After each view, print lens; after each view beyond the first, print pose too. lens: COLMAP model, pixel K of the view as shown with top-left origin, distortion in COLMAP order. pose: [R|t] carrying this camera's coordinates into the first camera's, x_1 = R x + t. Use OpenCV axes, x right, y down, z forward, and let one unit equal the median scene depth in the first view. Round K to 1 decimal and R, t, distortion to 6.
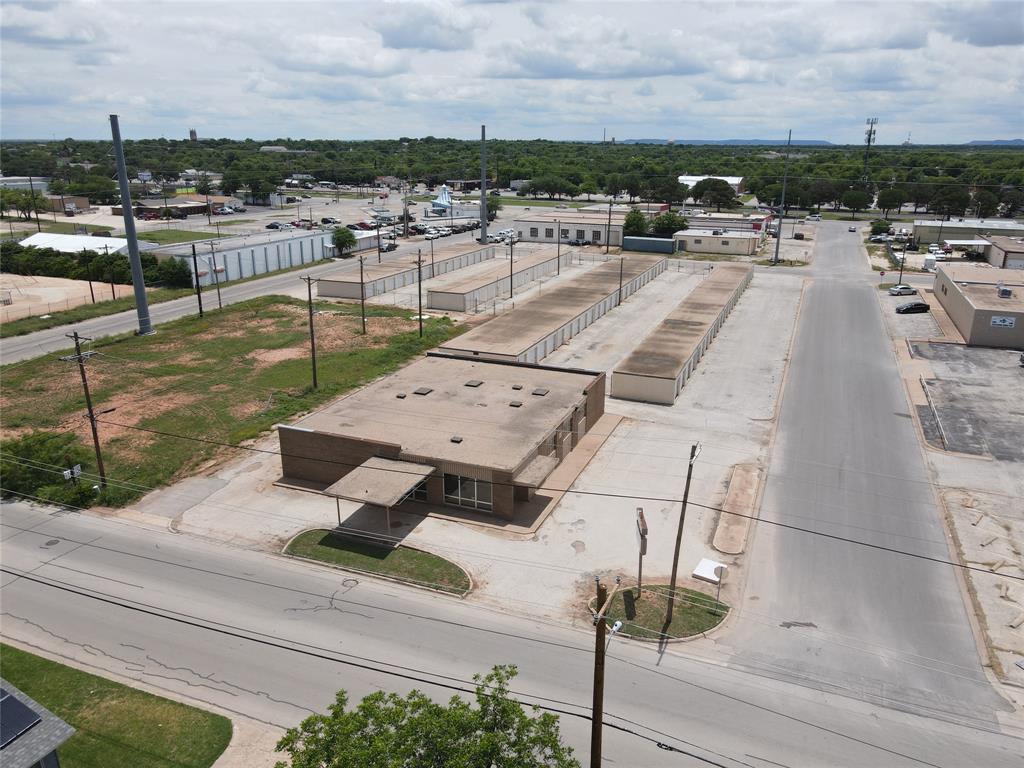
lens RADIAL K [[755.6, 0, 512.0], [0, 755.6, 384.0], [0, 0, 1]] dist [0.011576, -0.003276]
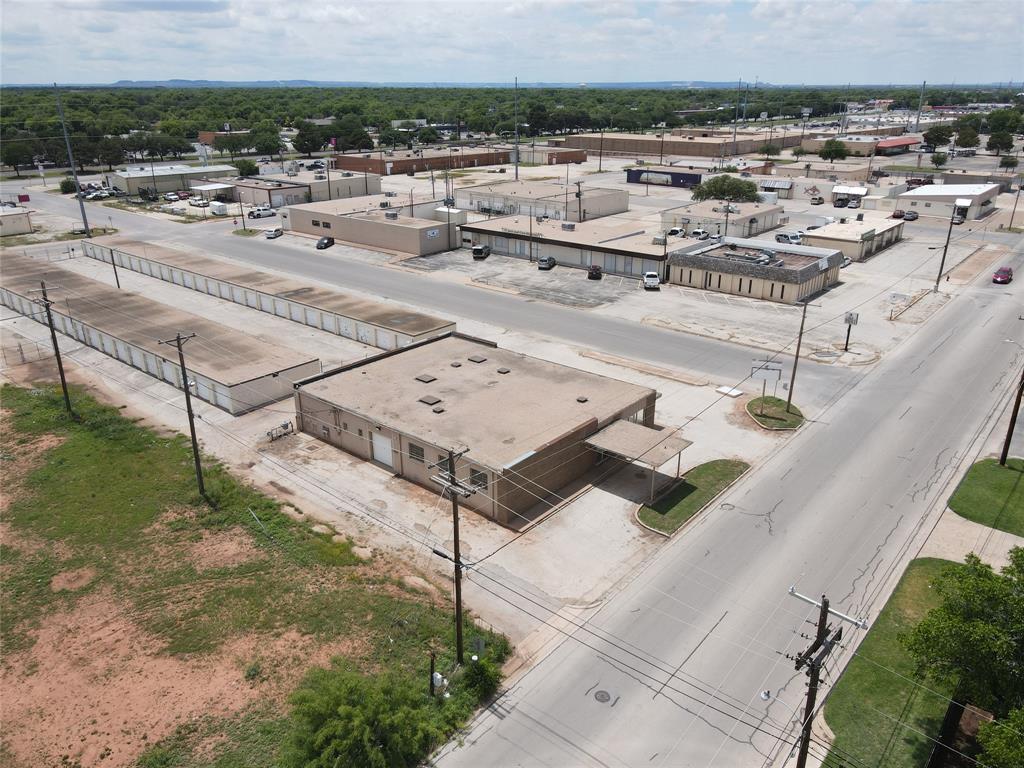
lens RADIAL K [[757.4, 0, 515.0], [0, 757.4, 382.6], [0, 0, 1]] dist [0.008975, 0.006660]
pose [[0.308973, -0.350294, 0.884212, -0.737151], [0.290083, 0.920111, 0.263151, -0.183452], [-0.905753, 0.175188, 0.385903, 0.461963]]
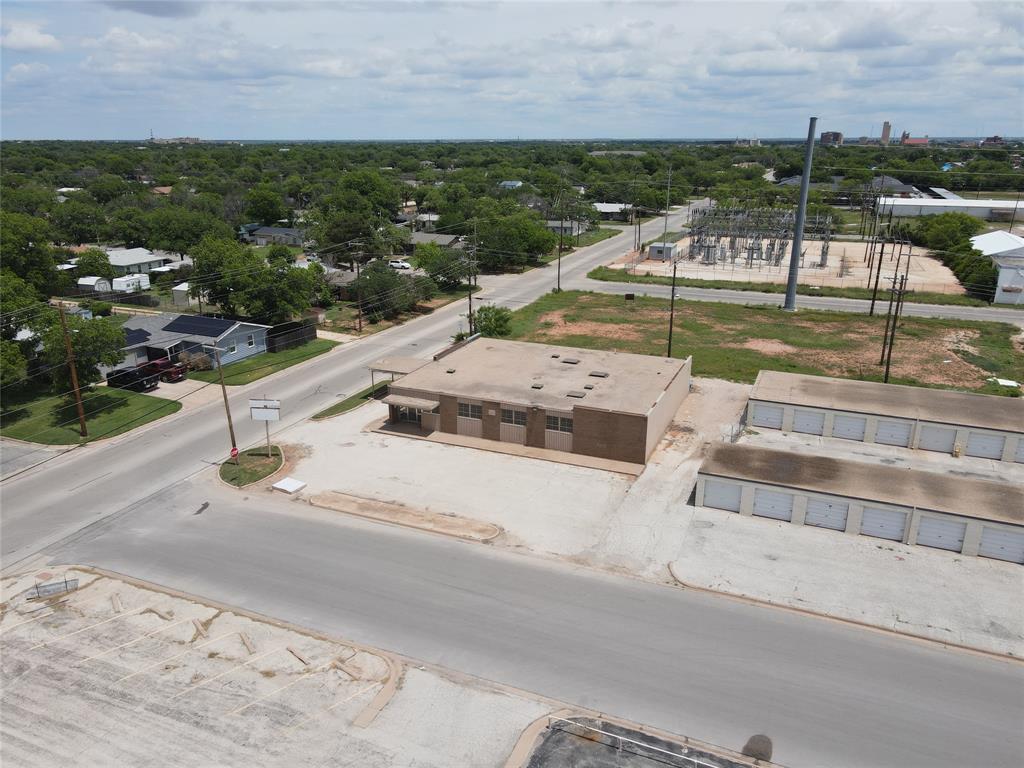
lens RADIAL K [[755.6, 0, 512.0], [0, 755.6, 384.0], [0, 0, 1]] dist [0.011576, -0.003276]
pose [[-0.015987, 0.302822, -0.952913, 0.806307], [-0.303778, 0.906514, 0.293174, -0.219221], [0.952609, 0.294161, 0.077498, 0.700887]]
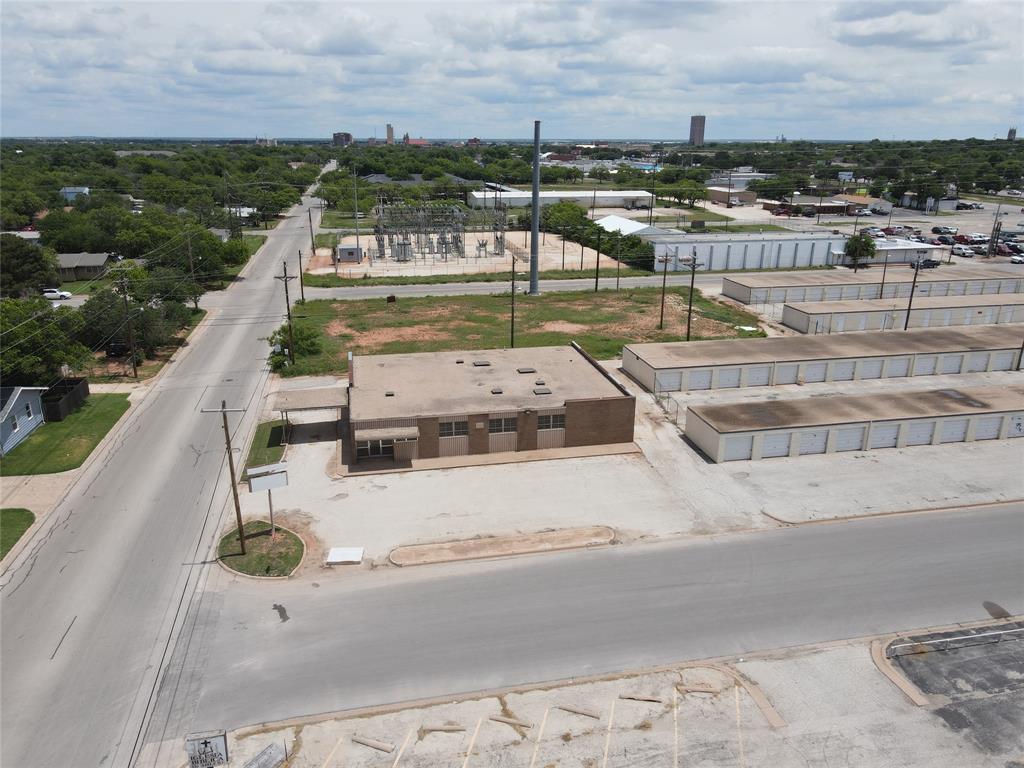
lens RADIAL K [[755.6, 0, 512.0], [0, 755.6, 384.0], [0, 0, 1]] dist [0.011576, -0.003276]
pose [[0.556131, 0.251843, -0.792019, 0.667044], [-0.252246, 0.959177, 0.127876, -0.096460], [0.791891, 0.128668, 0.596954, 0.312001]]
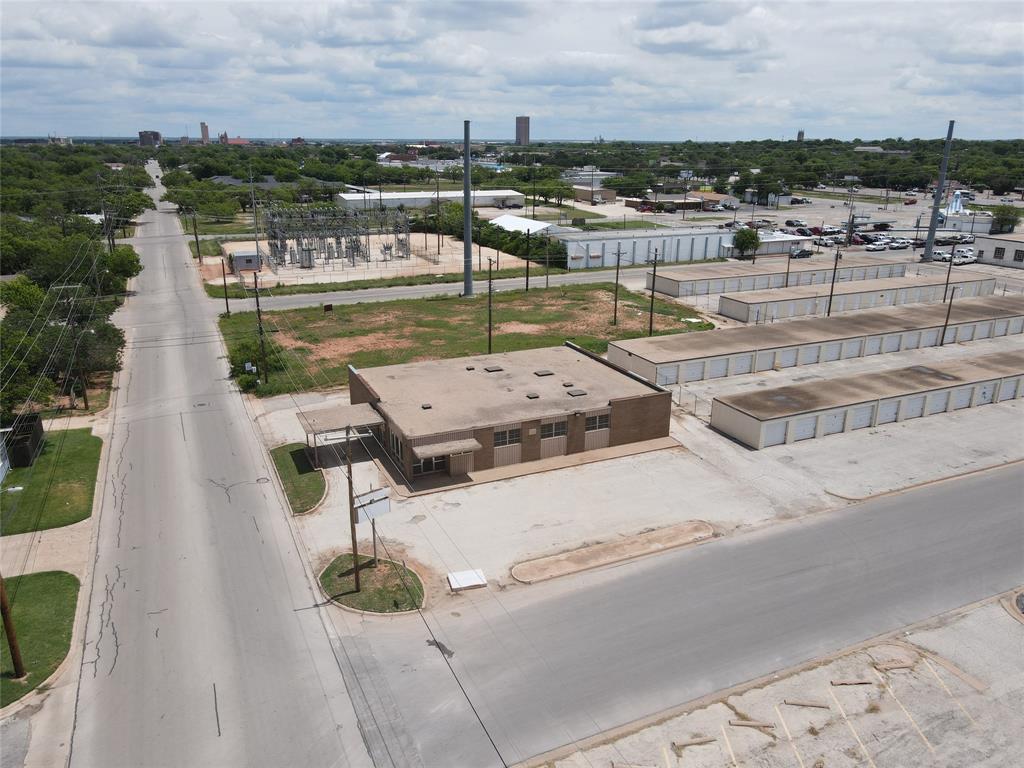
lens RADIAL K [[755.6, 0, 512.0], [0, 755.6, 384.0], [0, 0, 1]] dist [0.011576, -0.003276]
pose [[0.725723, 0.208963, -0.655485, 0.518125], [-0.209519, 0.974630, 0.078734, -0.050614], [0.655308, 0.080198, 0.751093, 0.167707]]
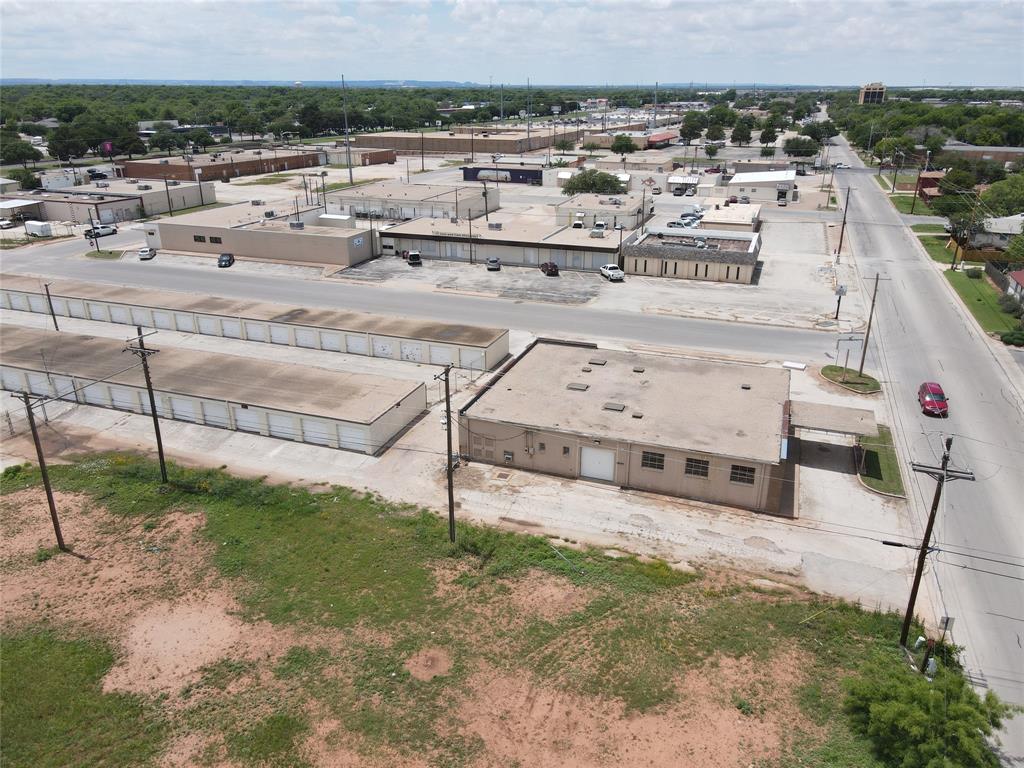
lens RADIAL K [[757.4, 0, 515.0], [0, 757.4, 382.6], [0, 0, 1]] dist [0.008975, 0.006660]
pose [[-0.038078, -0.368628, 0.928797, -0.771009], [0.300739, 0.882151, 0.362445, -0.309640], [-0.952946, 0.293126, 0.077270, 0.863583]]
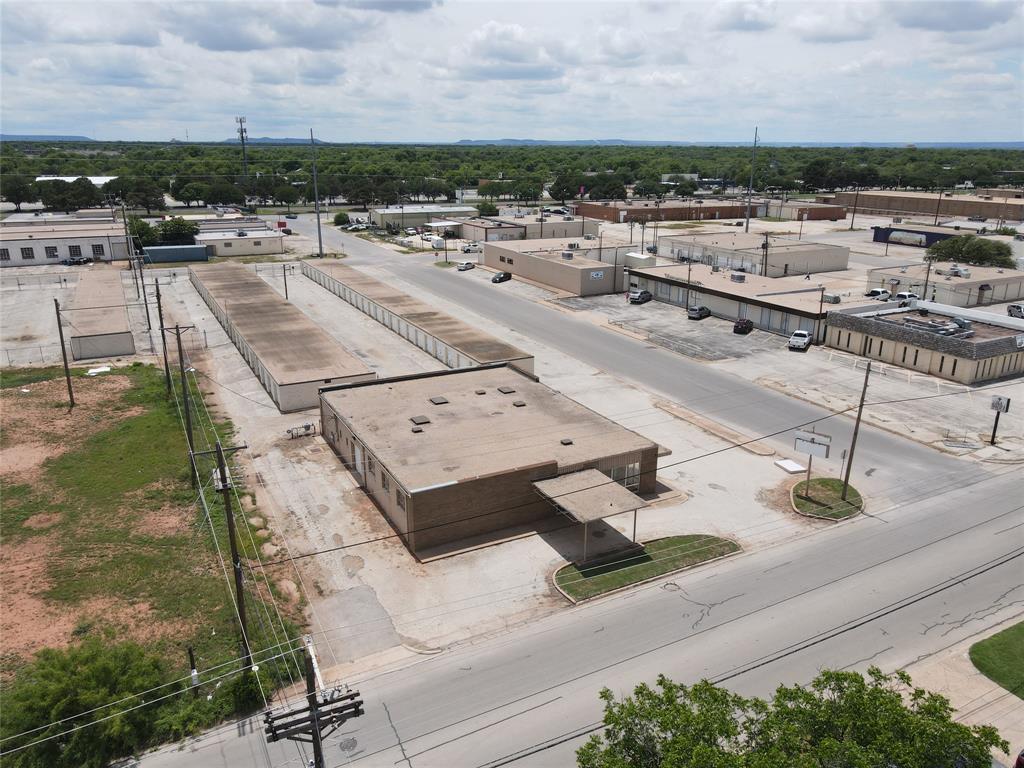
lens RADIAL K [[757.4, 0, 515.0], [0, 757.4, 382.6], [0, 0, 1]] dist [0.008975, 0.006660]
pose [[0.642449, -0.229741, 0.731080, -0.578702], [0.228507, 0.968036, 0.103400, -0.084391], [-0.731467, 0.100627, 0.674411, 0.256101]]
